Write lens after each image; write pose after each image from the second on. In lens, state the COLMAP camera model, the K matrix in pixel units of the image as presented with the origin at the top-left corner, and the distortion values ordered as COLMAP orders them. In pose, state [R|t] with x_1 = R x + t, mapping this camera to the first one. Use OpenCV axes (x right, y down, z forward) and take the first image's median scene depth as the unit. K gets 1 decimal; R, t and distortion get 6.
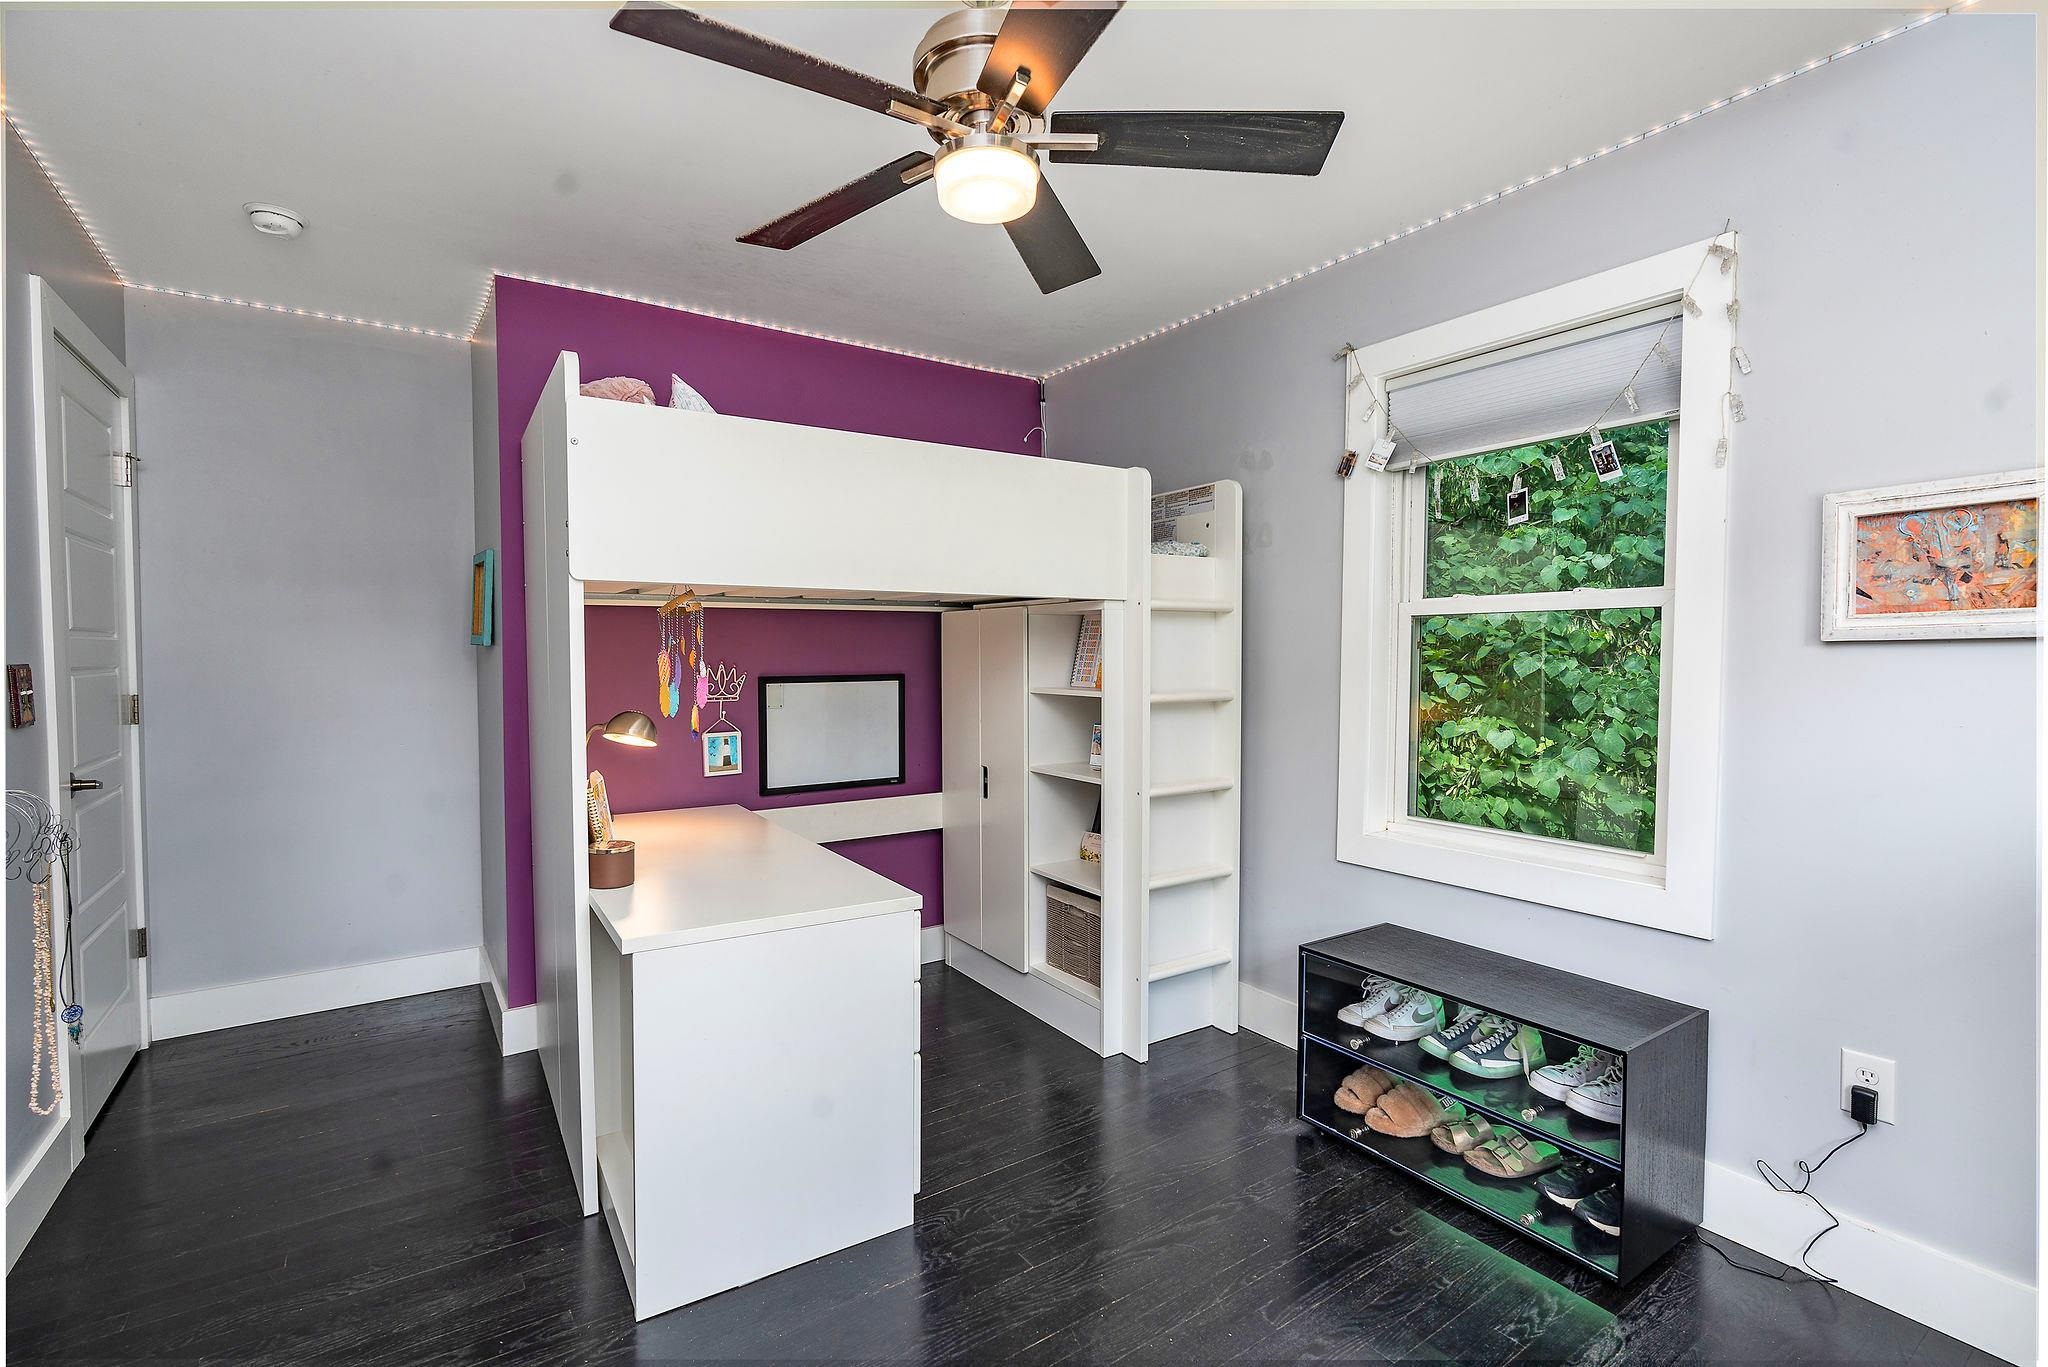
lens RADIAL K [[945.6, 0, 1024.0], [0, 945.6, 683.5], [0, 0, 1]] dist [-0.000018, -0.000021]
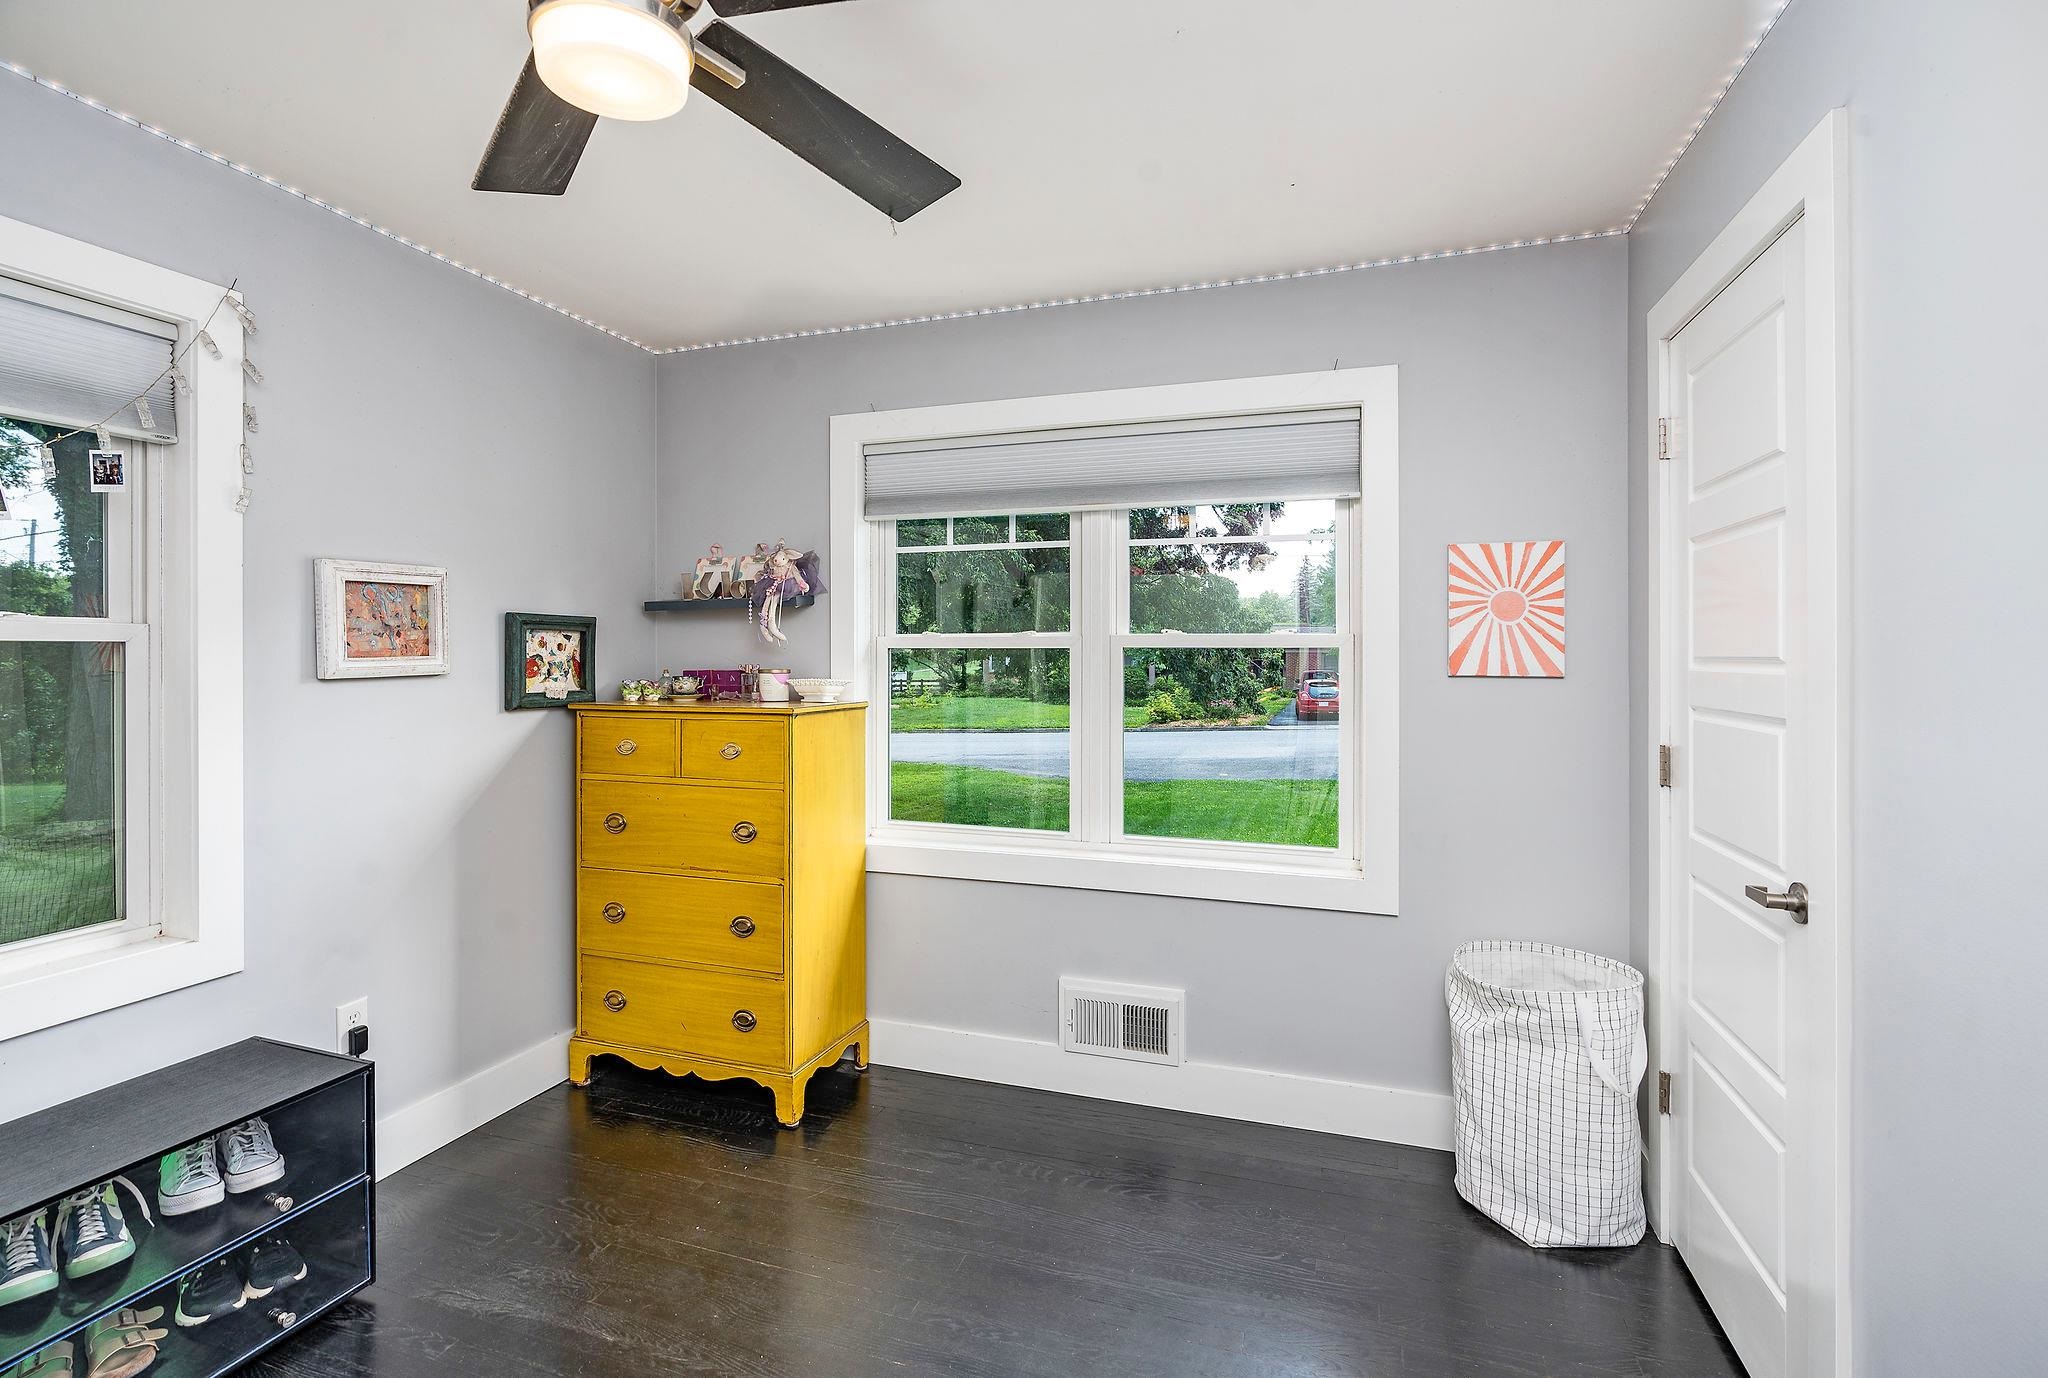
lens RADIAL K [[954.3, 0, 1022.1], [0, 954.3, 656.0], [0, 0, 1]] dist [-0.000834, -0.000141]
pose [[-0.610285, -0.000391, 0.792182, -0.712594], [0.026976, 0.999410, 0.021275, -0.081283], [-0.791723, 0.034354, -0.609914, 1.105159]]
